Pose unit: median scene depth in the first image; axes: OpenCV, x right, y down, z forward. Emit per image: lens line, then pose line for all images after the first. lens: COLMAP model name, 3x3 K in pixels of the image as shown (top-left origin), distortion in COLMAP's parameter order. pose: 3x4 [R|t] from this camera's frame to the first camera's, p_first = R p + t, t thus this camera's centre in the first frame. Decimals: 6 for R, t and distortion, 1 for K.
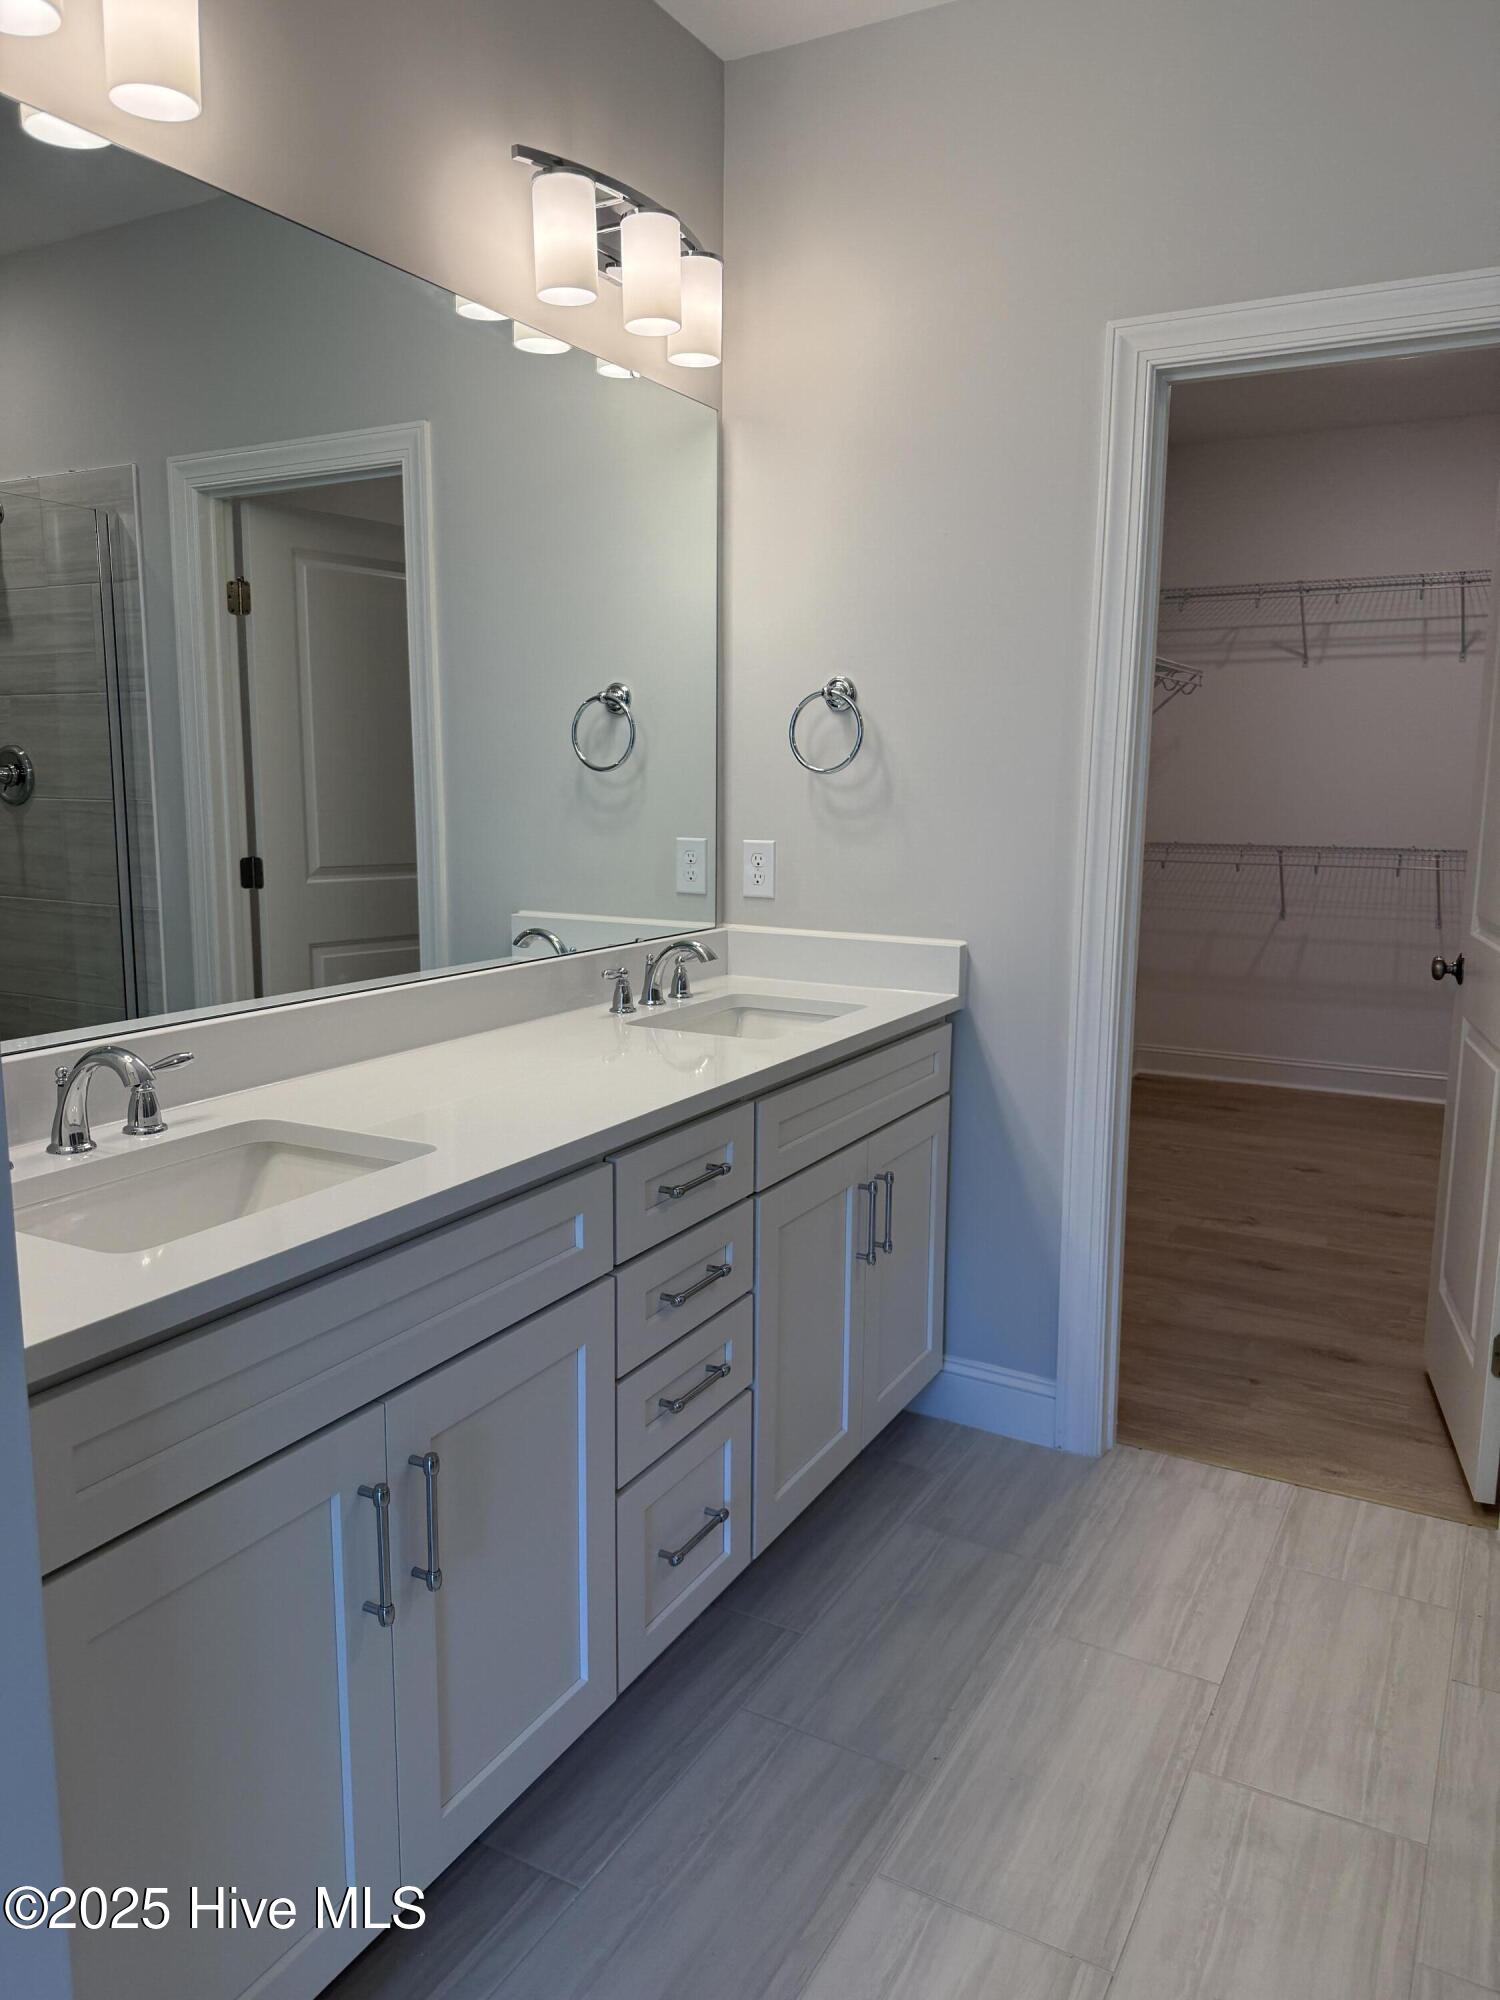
lens RADIAL K [[1416.4, 0, 750.0], [0, 1416.4, 1000.0], [0, 0, 1]] dist [-0.005213, -0.003855]
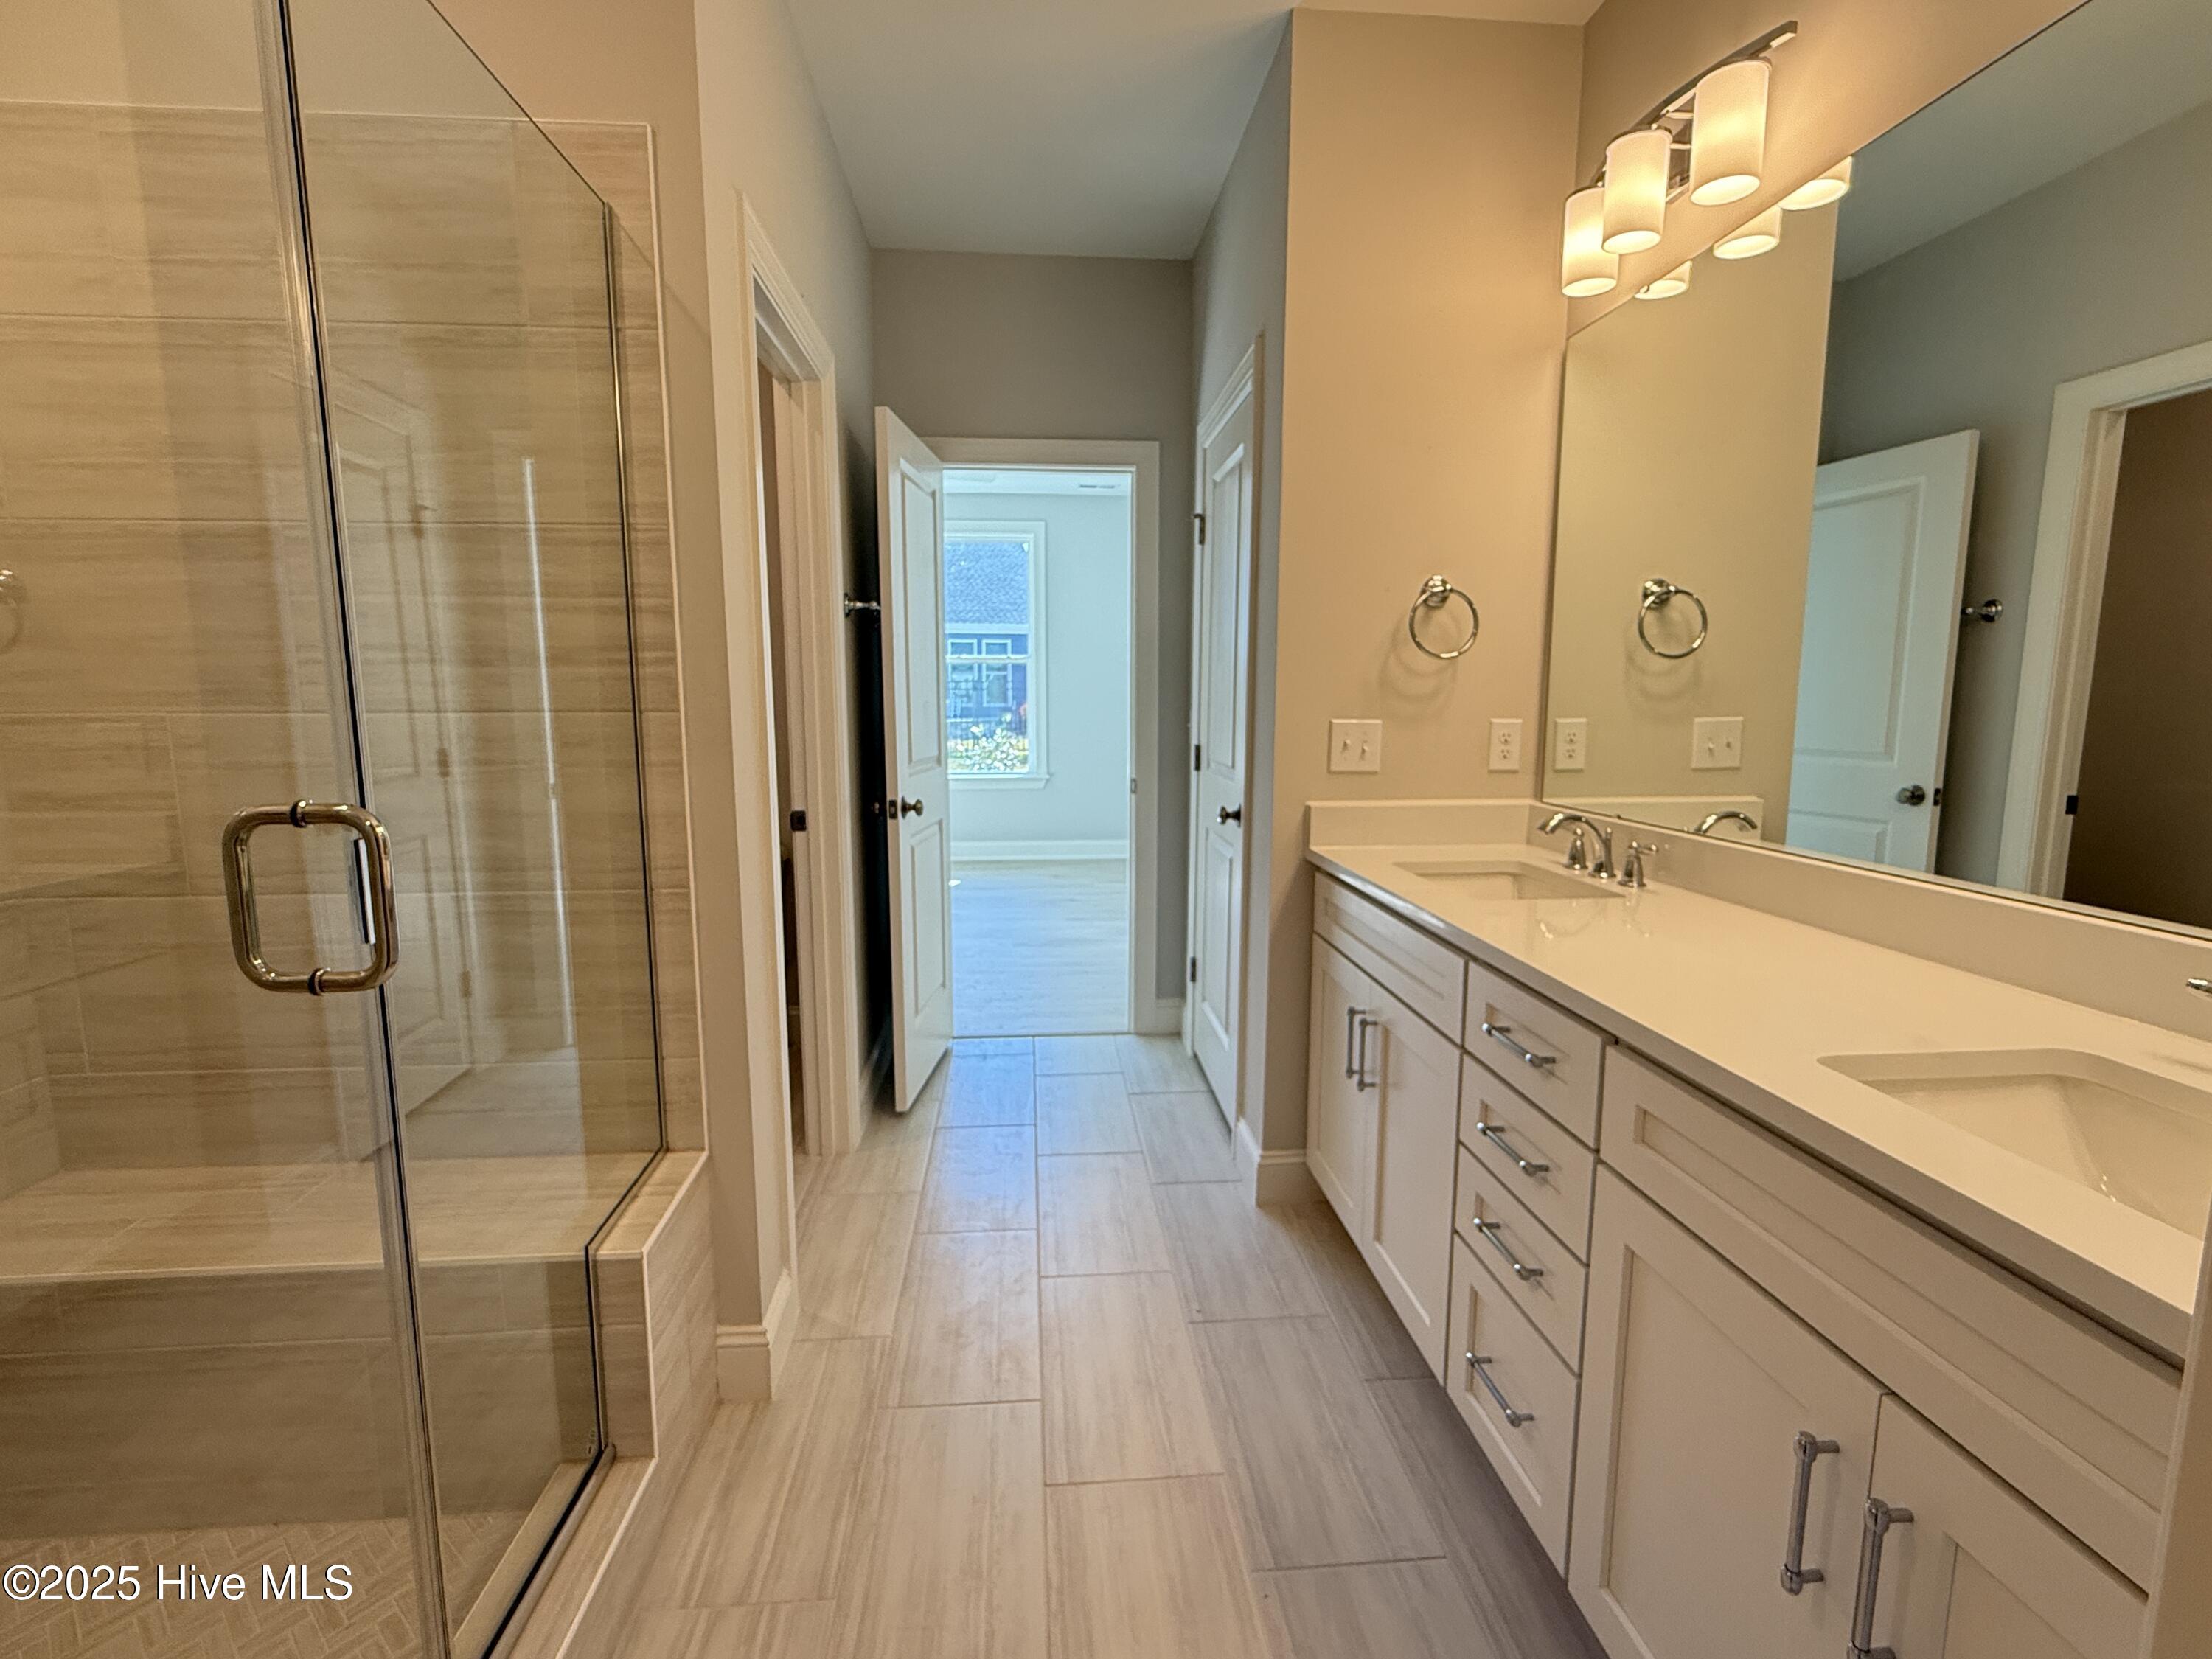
lens RADIAL K [[1059.6, 0, 1106.0], [0, 1059.6, 829.5], [0, 0, 1]] dist [-0.000442, -0.000095]
pose [[-0.835783, 0.068084, -0.544823, 0.472893], [-0.093607, 0.960086, 0.263576, -0.149424], [0.541022, 0.271292, -0.796050, 1.082618]]
